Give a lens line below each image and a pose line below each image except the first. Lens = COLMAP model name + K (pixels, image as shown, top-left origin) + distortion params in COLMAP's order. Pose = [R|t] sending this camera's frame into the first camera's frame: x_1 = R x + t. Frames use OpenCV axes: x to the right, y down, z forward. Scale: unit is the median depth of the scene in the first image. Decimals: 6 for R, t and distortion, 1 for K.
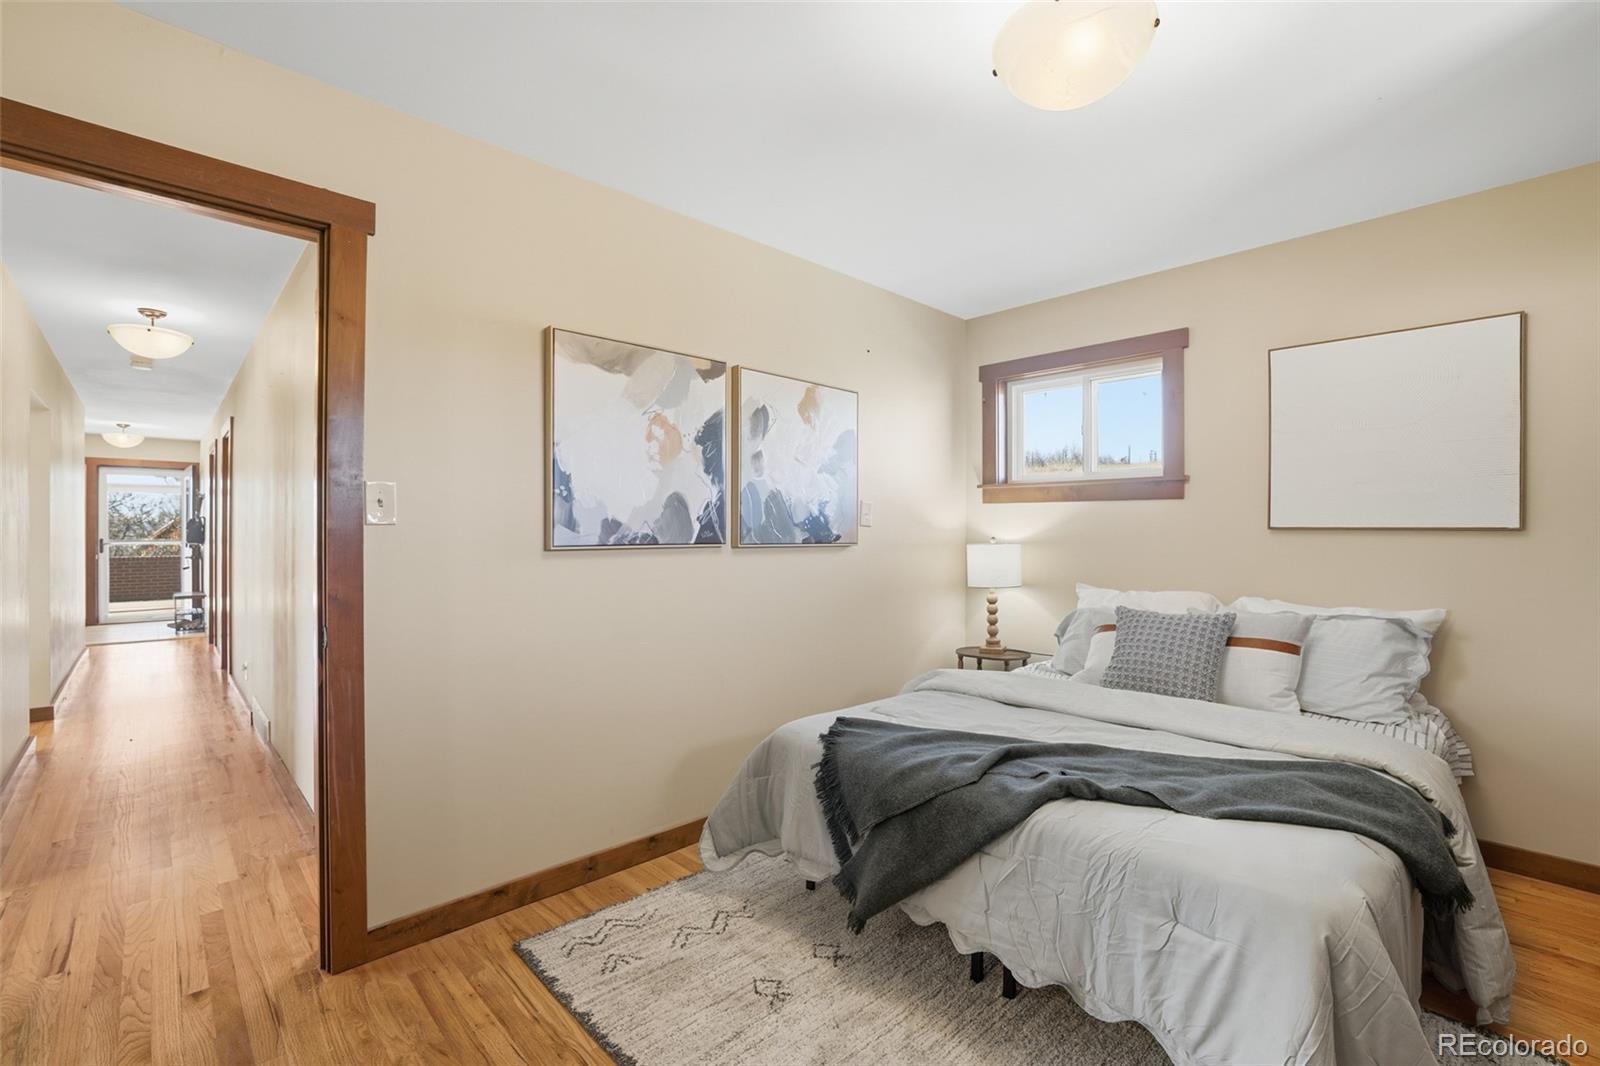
lens RADIAL K [[694.3, 0, 796.8], [0, 694.3, 532.6], [0, 0, 1]] dist [-0.034101, 0.009923]
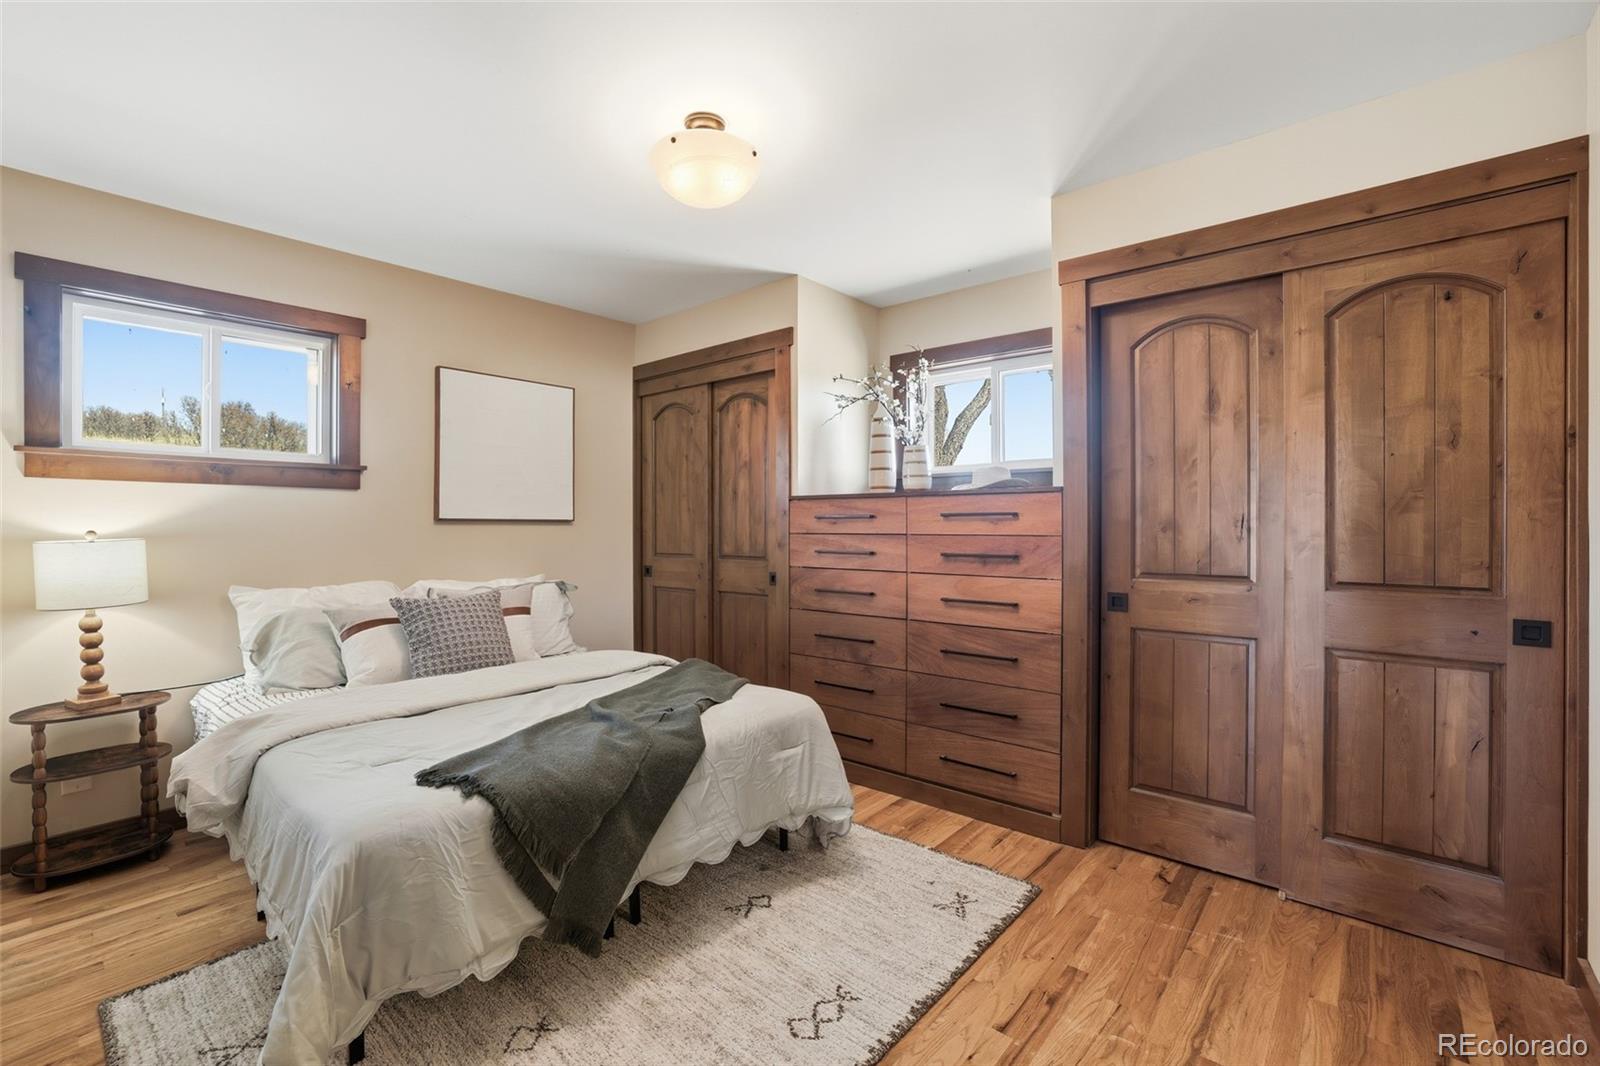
lens RADIAL K [[694.3, 0, 796.7], [0, 694.3, 526.4], [0, 0, 1]] dist [-0.034101, 0.009923]
pose [[-0.089108, -0.007366, 0.995995, -0.419064], [0.000877, 0.999972, 0.007474, -0.001397], [-0.996022, 0.001539, -0.089099, 0.394193]]
